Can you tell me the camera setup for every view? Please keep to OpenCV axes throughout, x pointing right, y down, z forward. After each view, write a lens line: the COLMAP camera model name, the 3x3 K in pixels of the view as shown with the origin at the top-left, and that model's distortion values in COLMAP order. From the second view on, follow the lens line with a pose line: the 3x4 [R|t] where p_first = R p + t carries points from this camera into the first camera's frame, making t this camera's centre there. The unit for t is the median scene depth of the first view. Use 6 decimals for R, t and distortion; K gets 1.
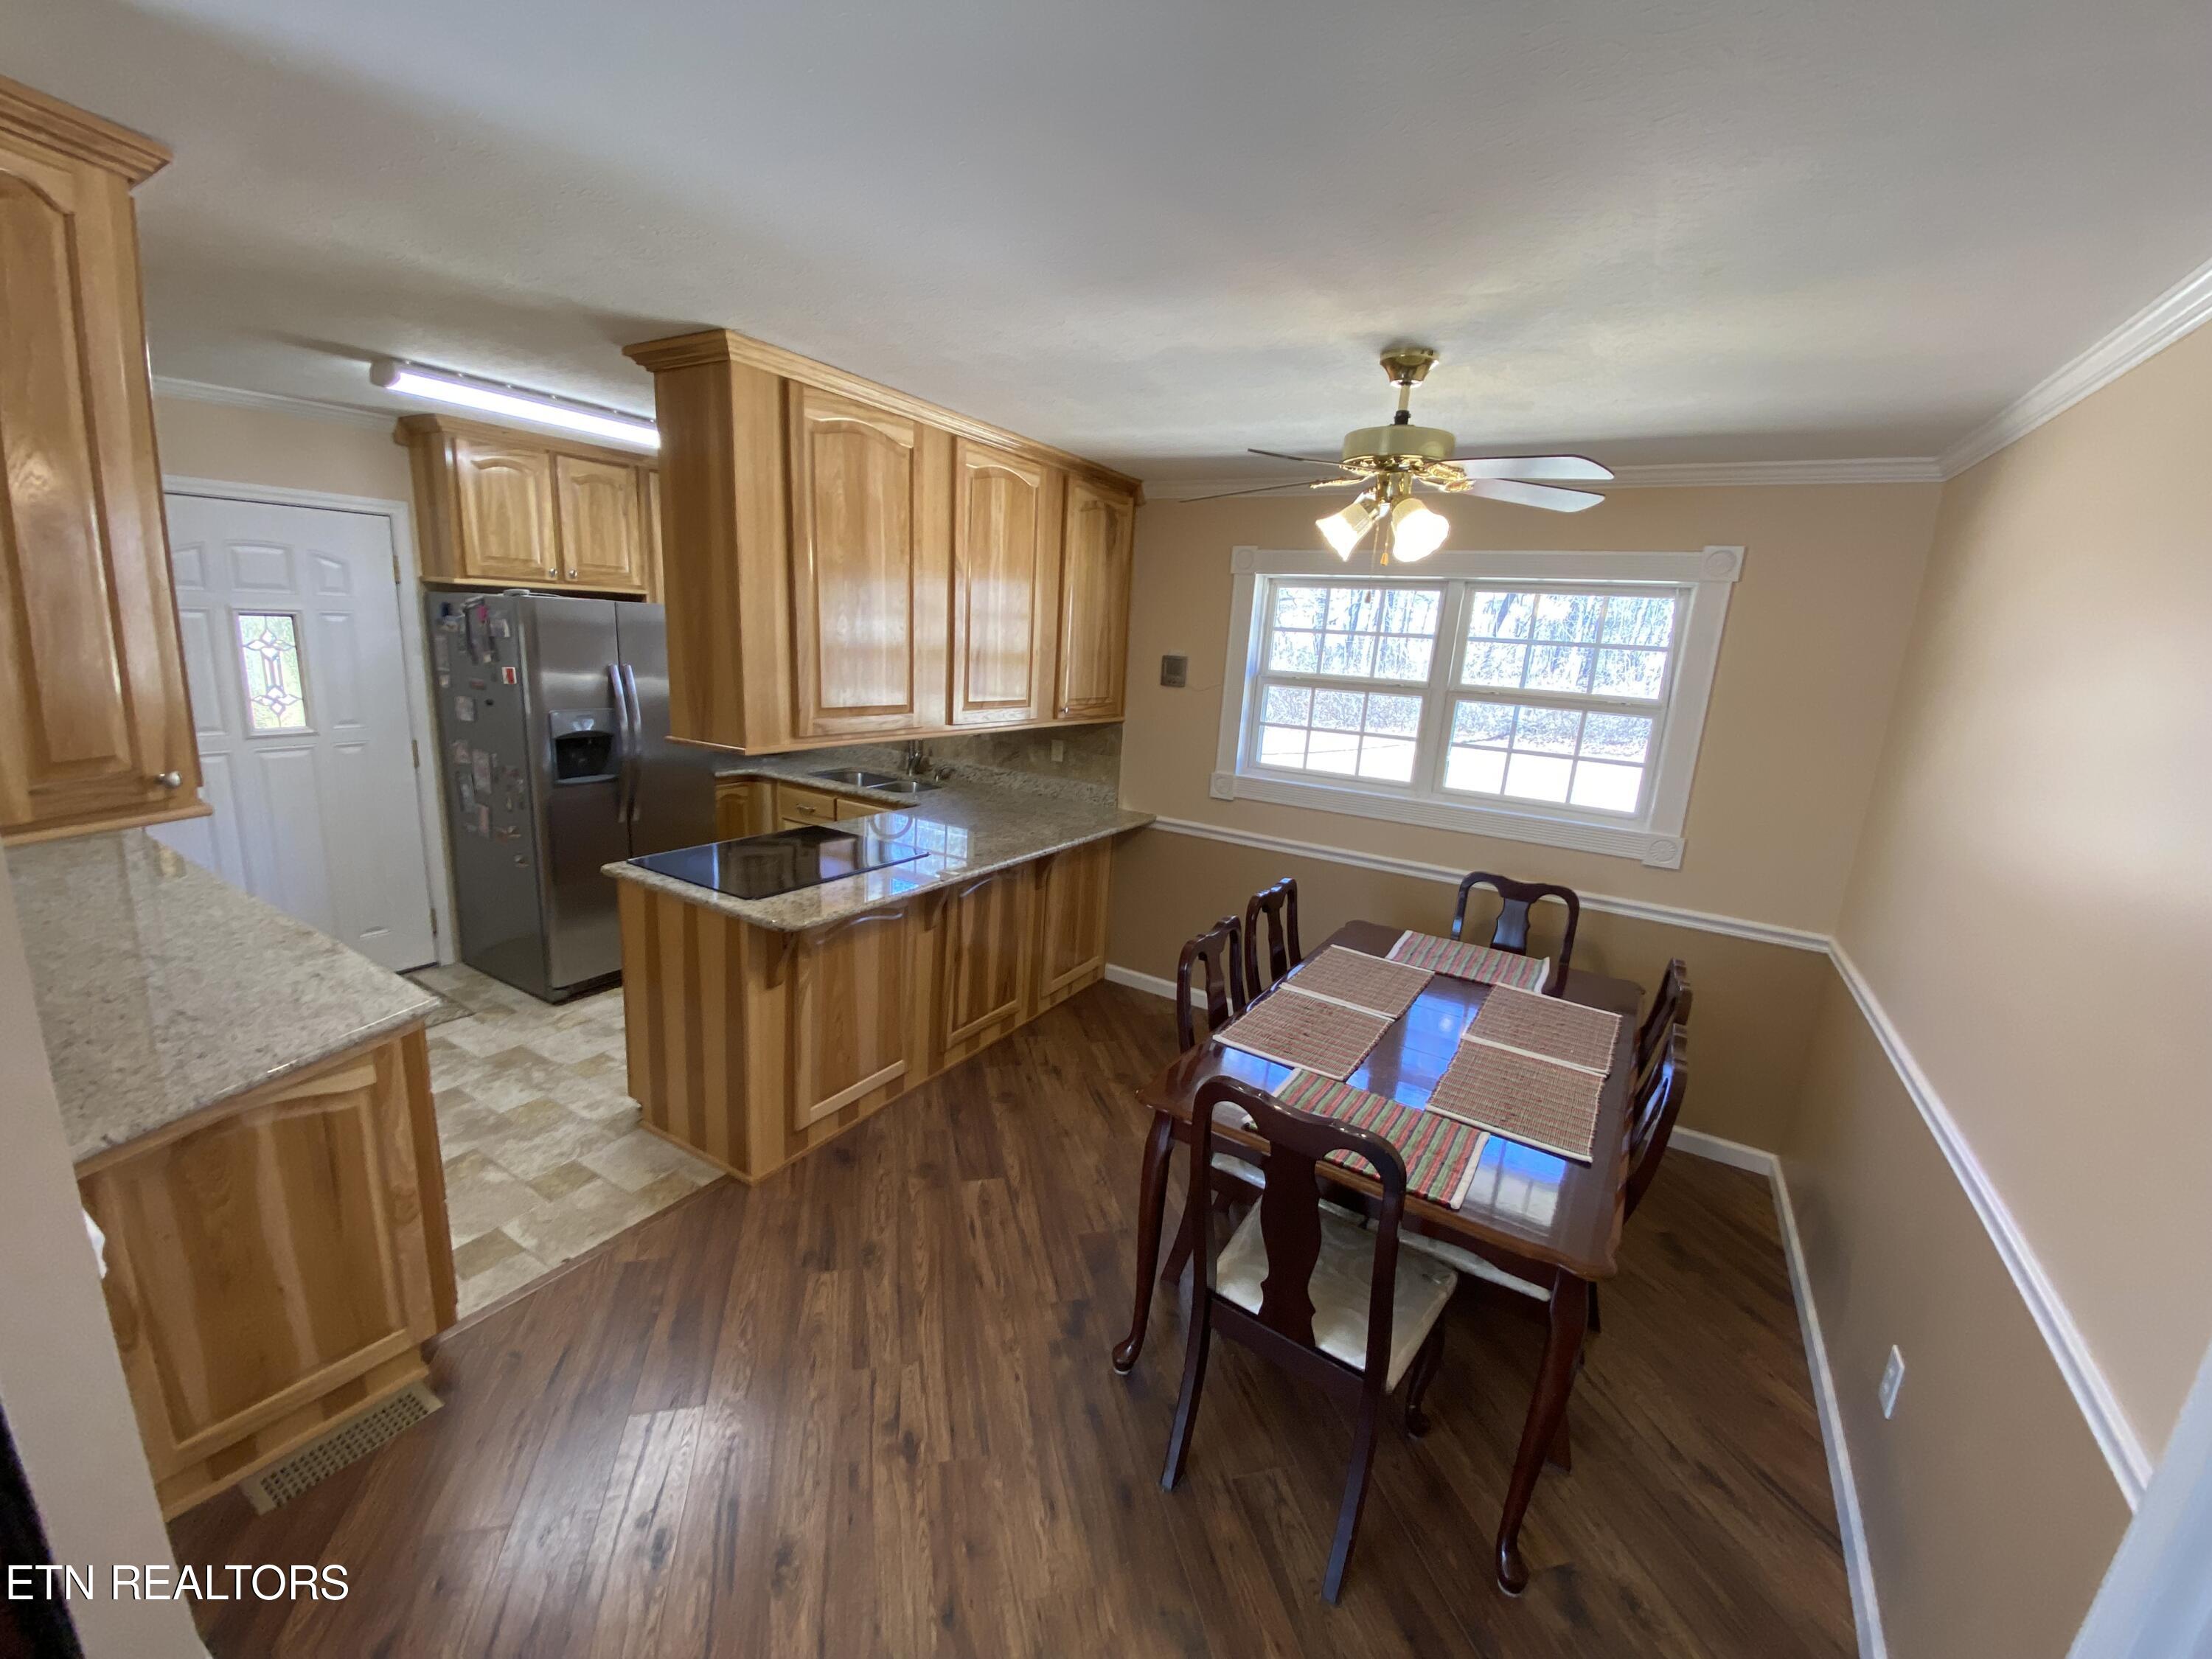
lens RADIAL K [[895.2, 0, 1107.8], [0, 895.2, 834.1], [0, 0, 1]] dist [0.014449, -0.016830]
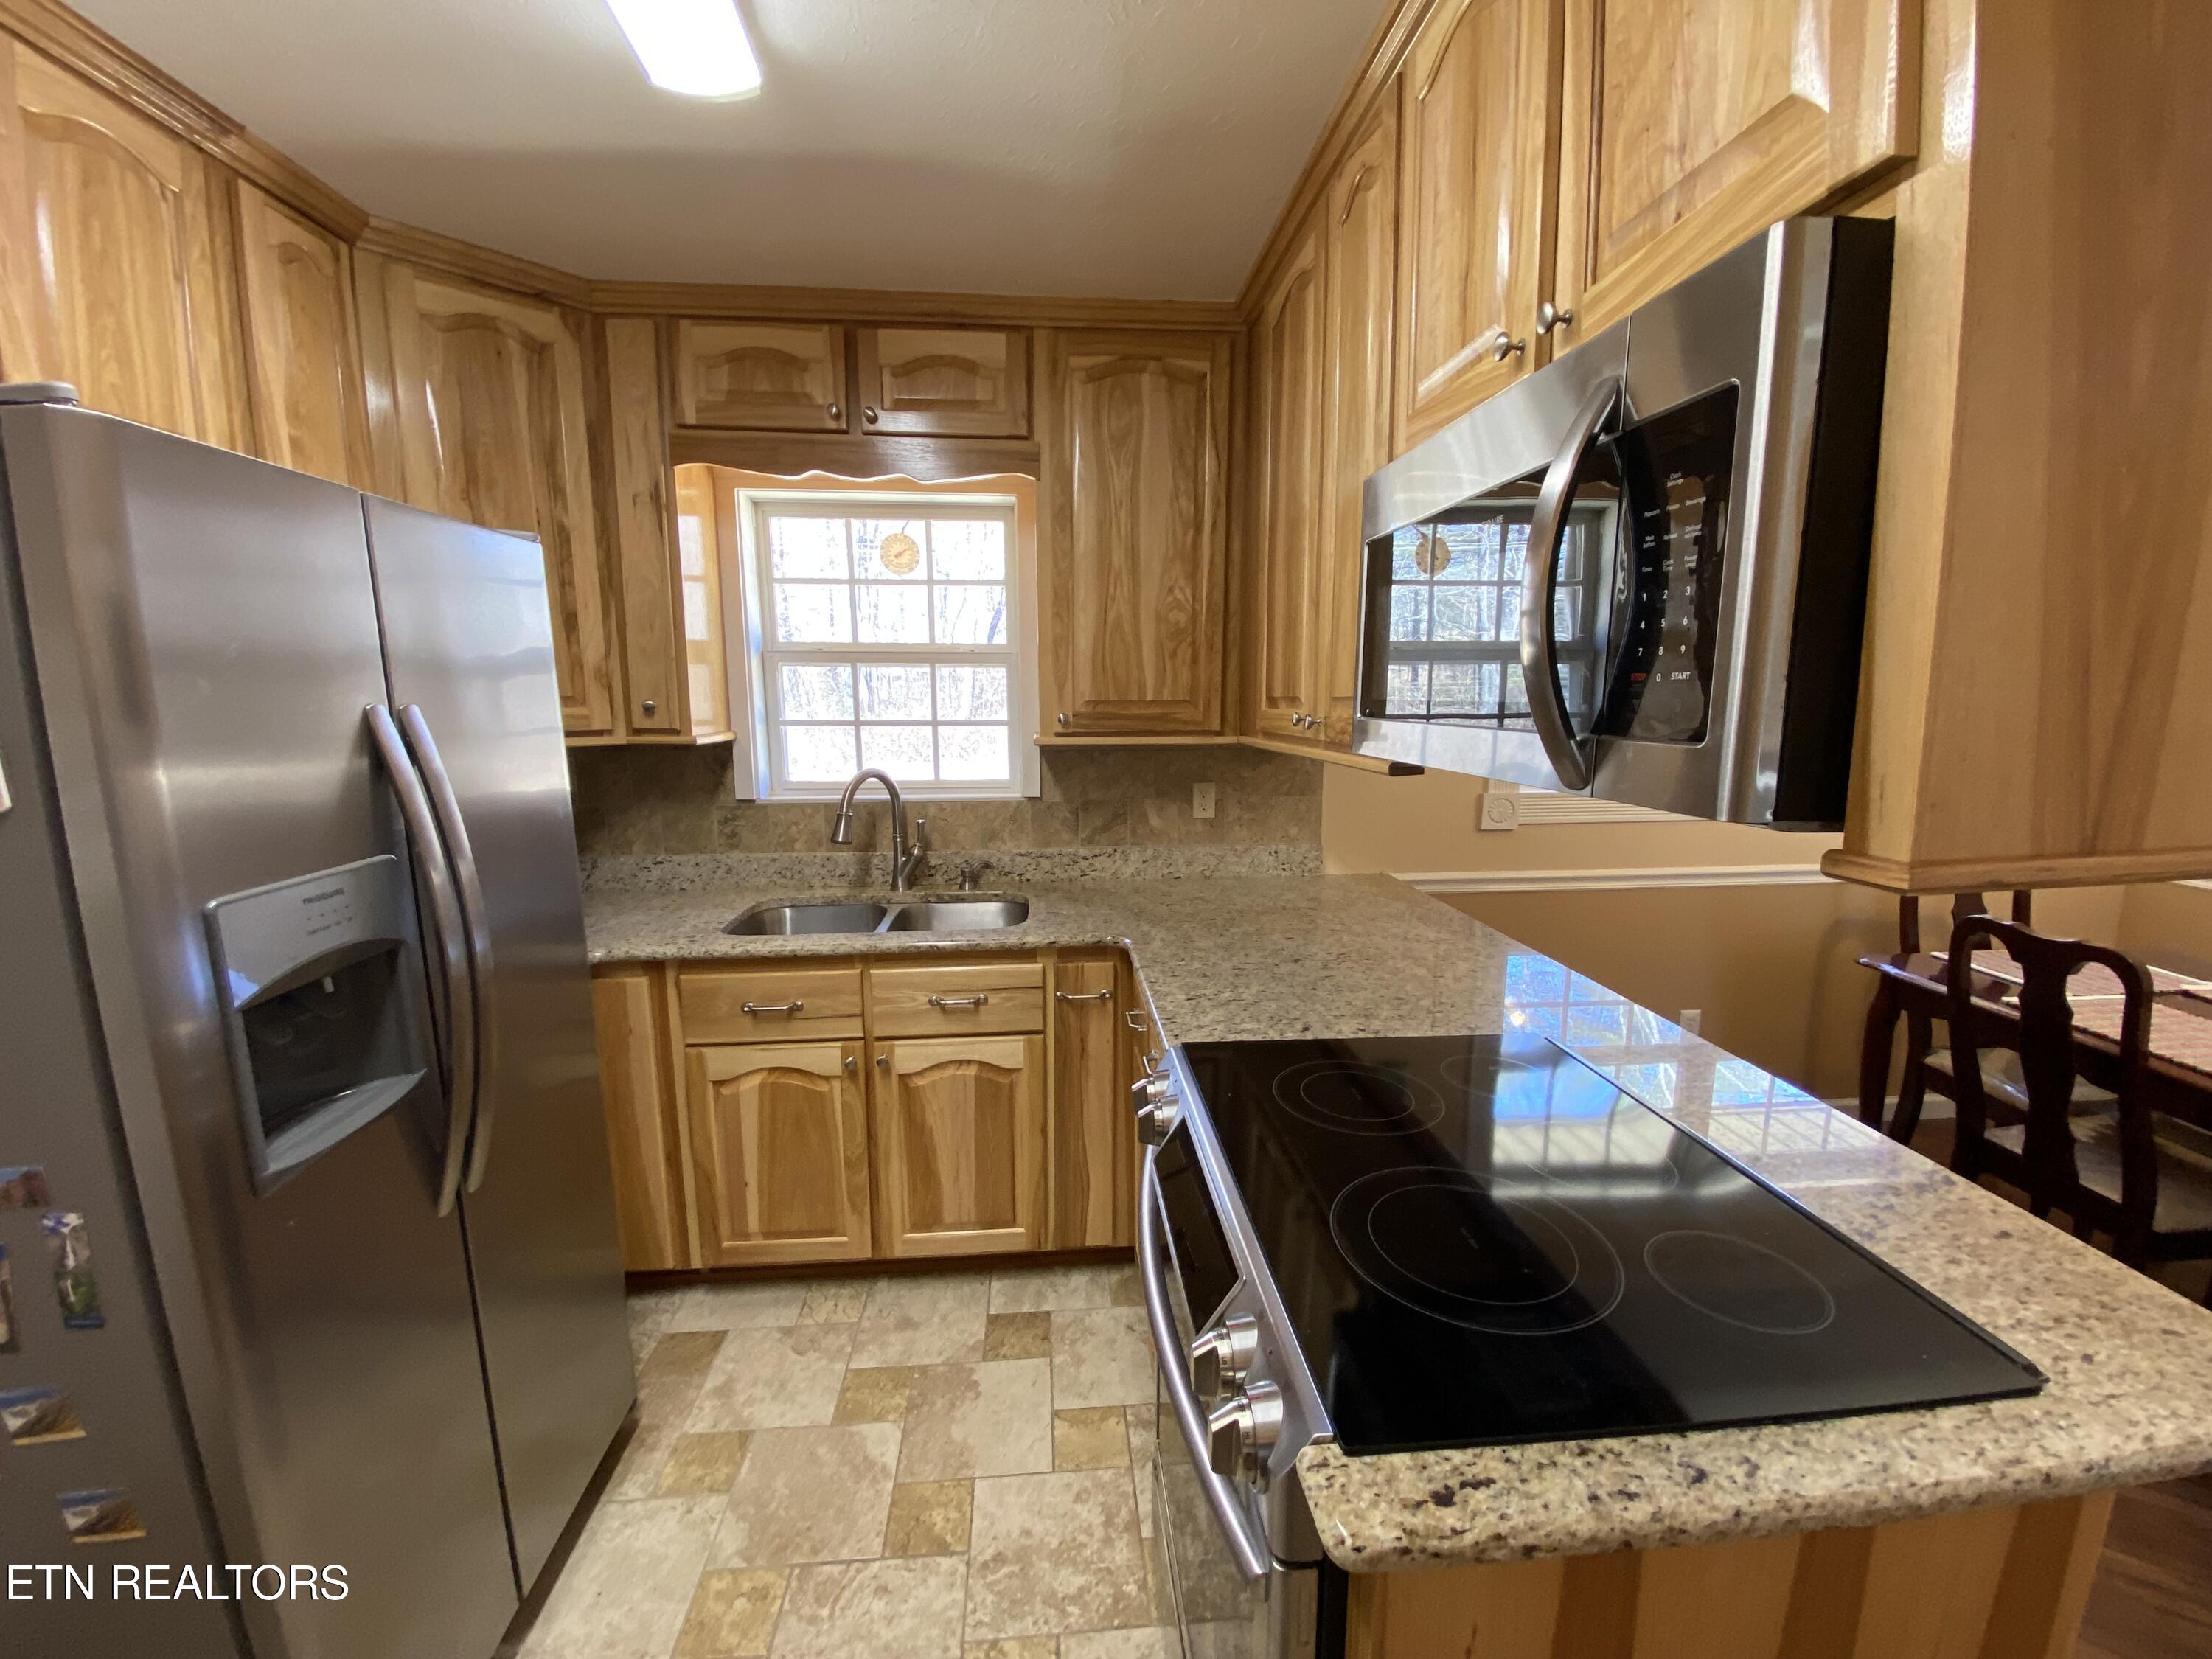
lens RADIAL K [[895.2, 0, 1102.7], [0, 895.2, 834.1], [0, 0, 1]] dist [0.014449, -0.016830]
pose [[0.814365, -0.160920, 0.557597, -0.779616], [0.186443, 0.982402, 0.011219, -0.156111], [-0.549590, 0.094823, 0.830036, 0.932022]]
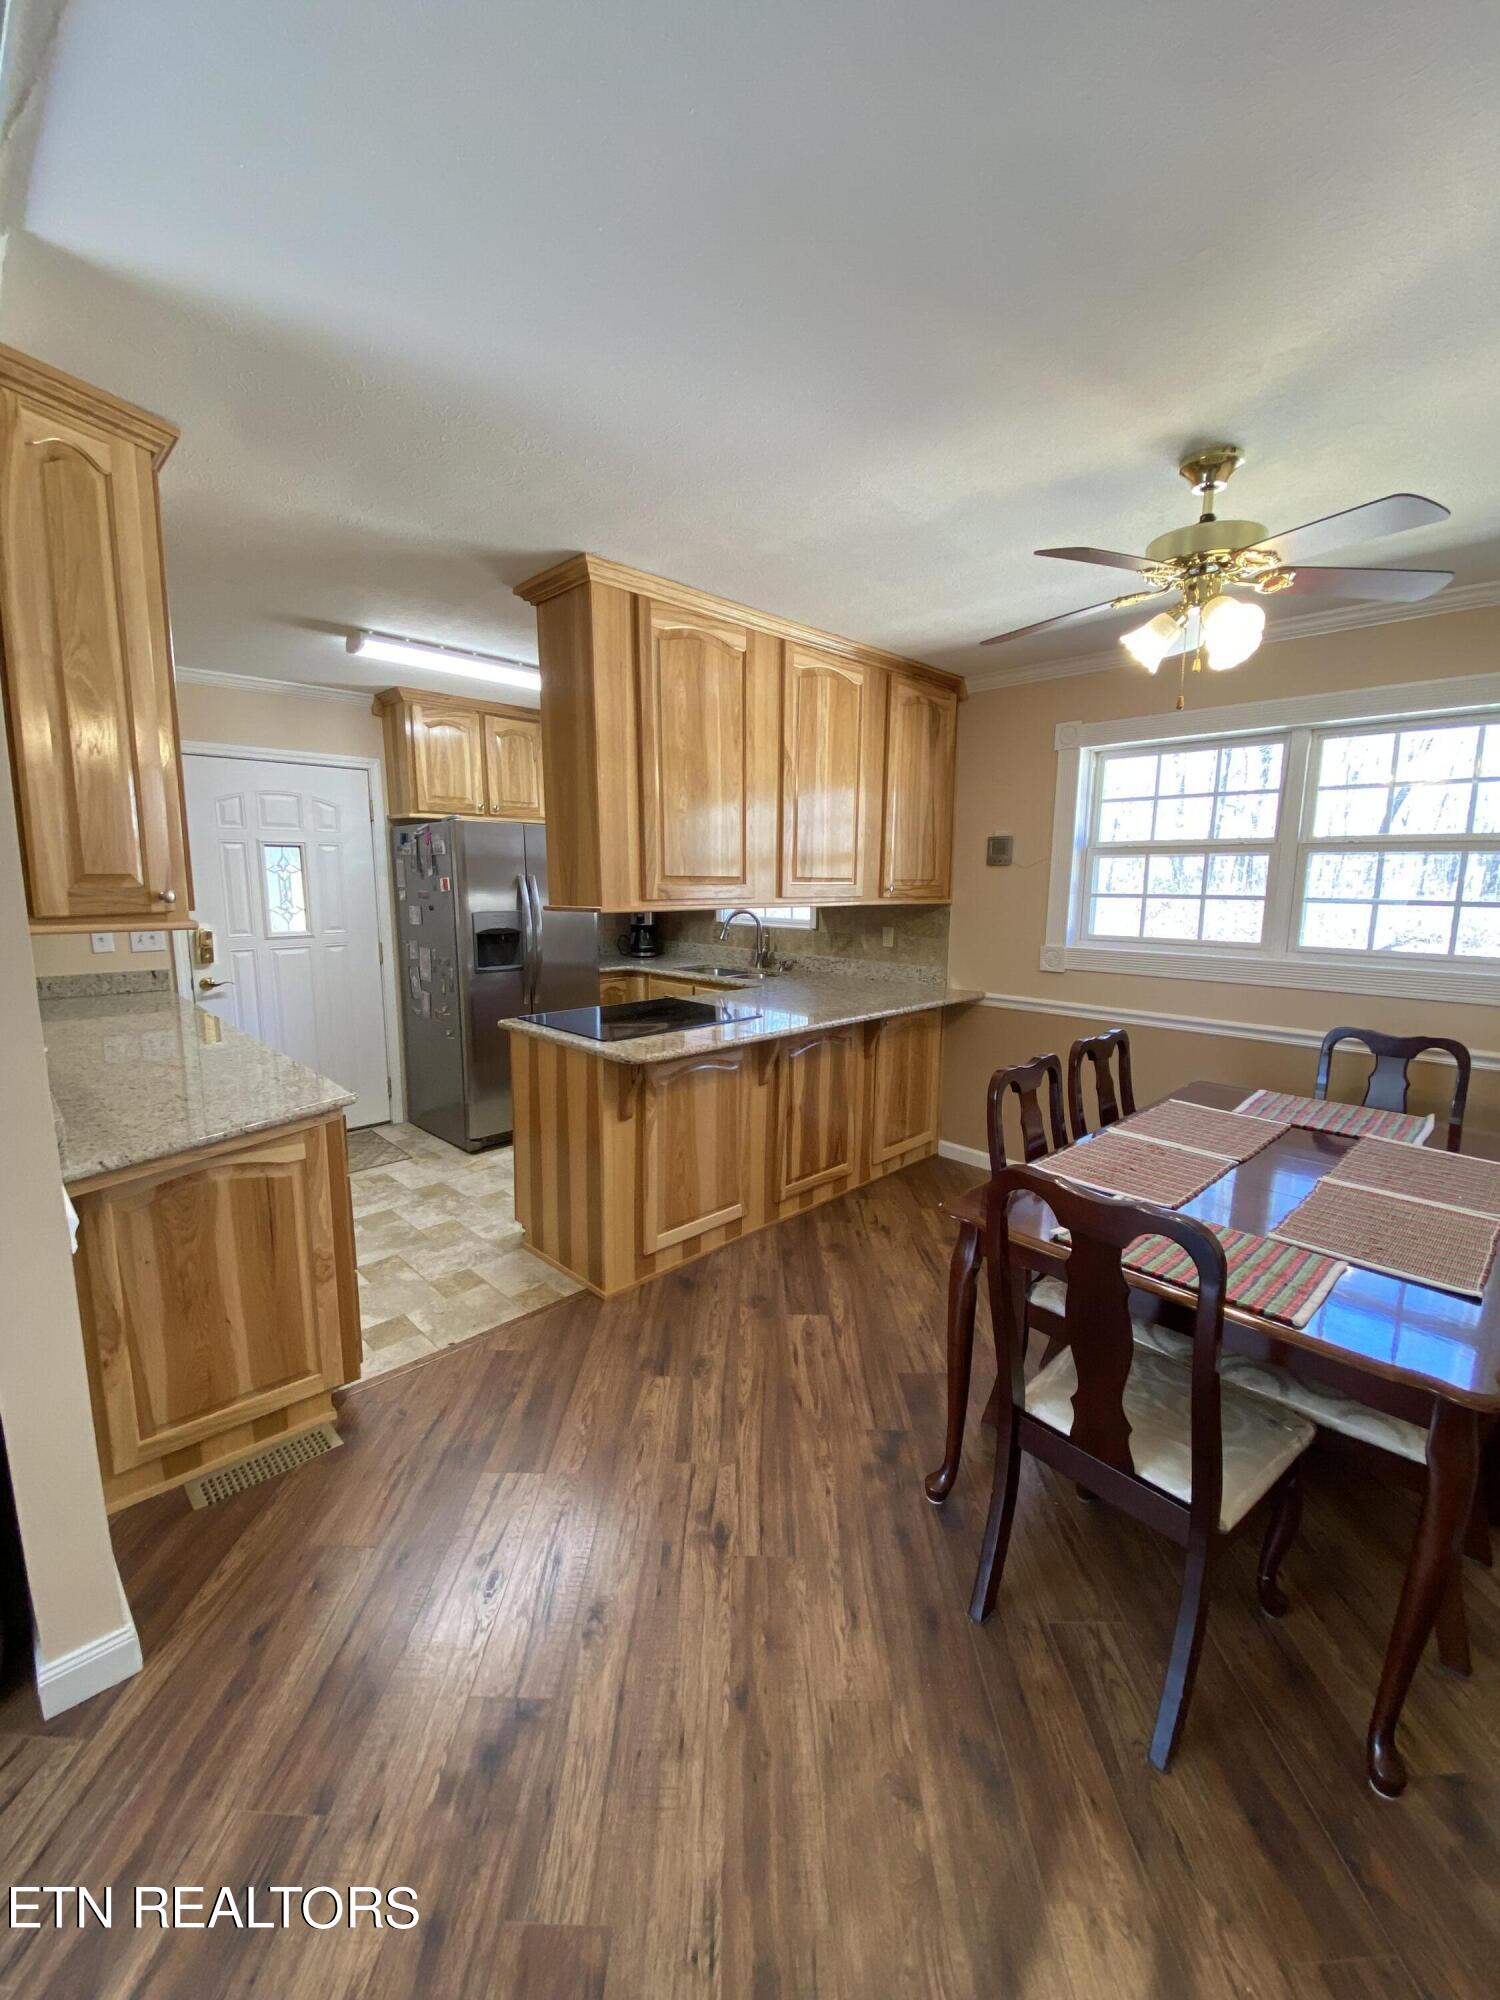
lens RADIAL K [[809.4, 0, 747.4], [0, 809.4, 1000.3], [0, 0, 1]] dist [0.014449, -0.016830]
pose [[0.966062, -0.017710, -0.257702, 0.047409], [-0.002970, 0.996820, -0.079635, 0.104307], [0.258293, 0.077698, 0.962937, 0.042258]]
